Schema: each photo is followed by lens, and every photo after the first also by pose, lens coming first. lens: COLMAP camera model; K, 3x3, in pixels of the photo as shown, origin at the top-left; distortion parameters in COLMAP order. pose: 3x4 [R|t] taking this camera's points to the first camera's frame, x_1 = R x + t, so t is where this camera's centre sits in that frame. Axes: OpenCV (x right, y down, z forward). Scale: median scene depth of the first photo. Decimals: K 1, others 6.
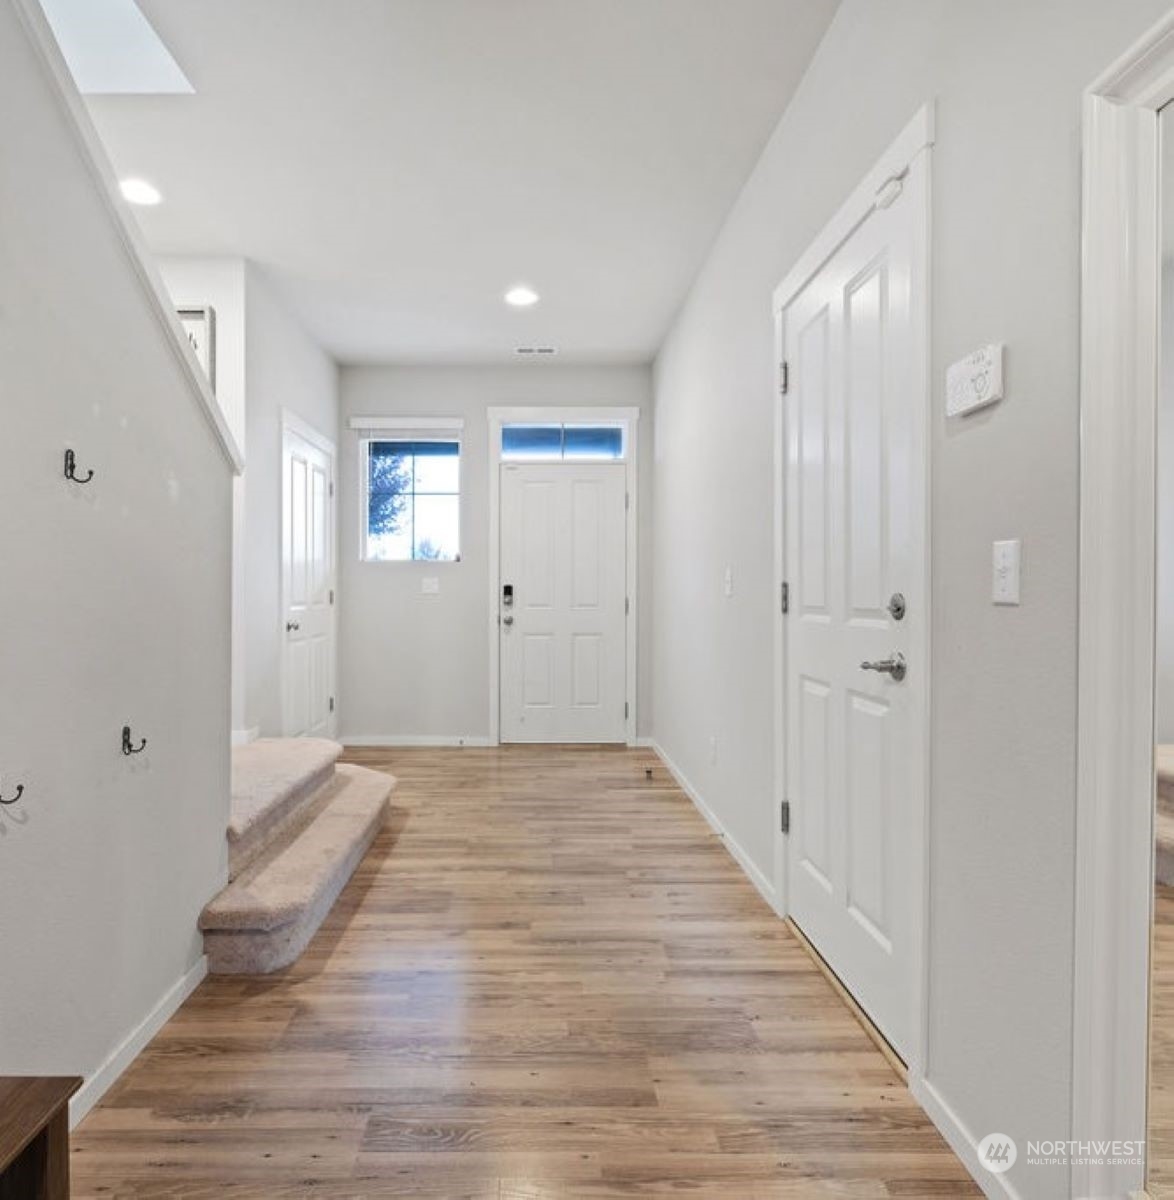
lens RADIAL K [[823.5, 0, 587.0], [0, 823.5, 600.0], [0, 0, 1]] dist [0.000291, 0.000060]
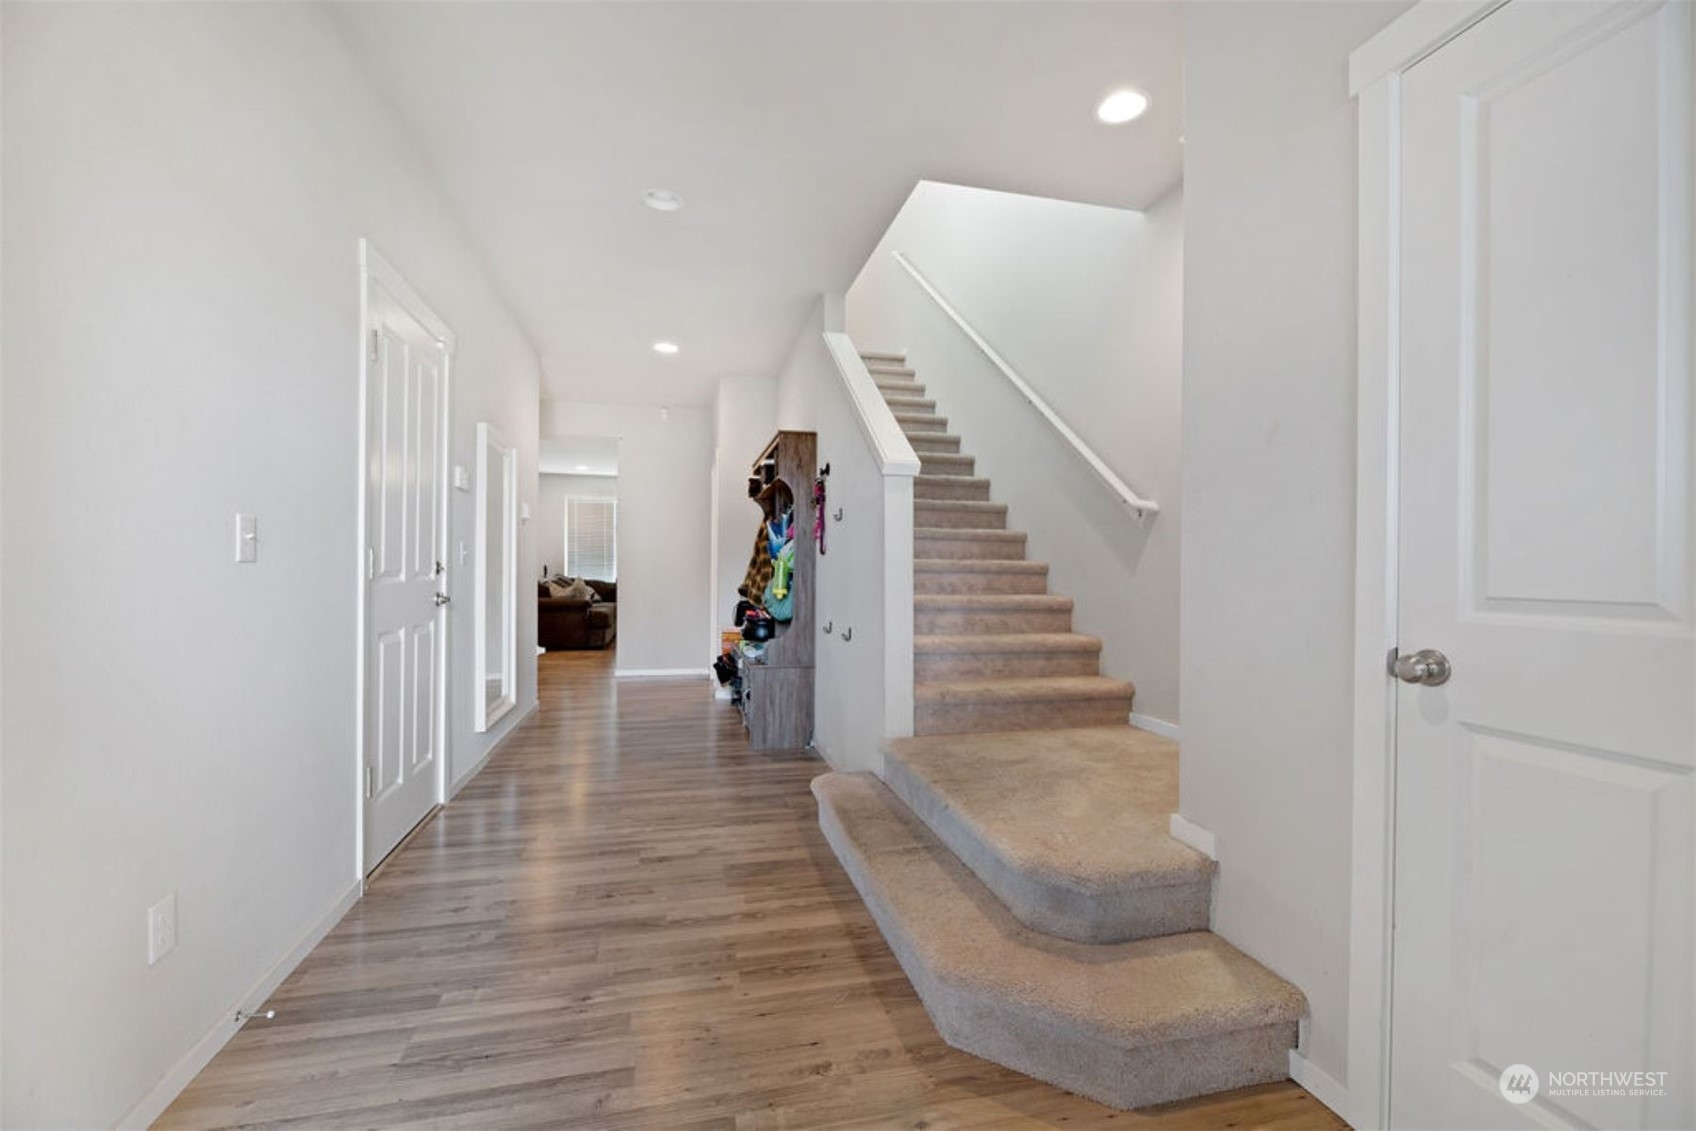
lens RADIAL K [[683.5, 0, 848.0], [0, 683.5, 565.5], [0, 0, 1]] dist [-0.002547, -0.000592]
pose [[-0.981267, -0.013377, -0.192188, -0.137681], [-0.015618, 0.999827, 0.010148, -0.006006], [0.192019, 0.012959, -0.981306, 1.660669]]
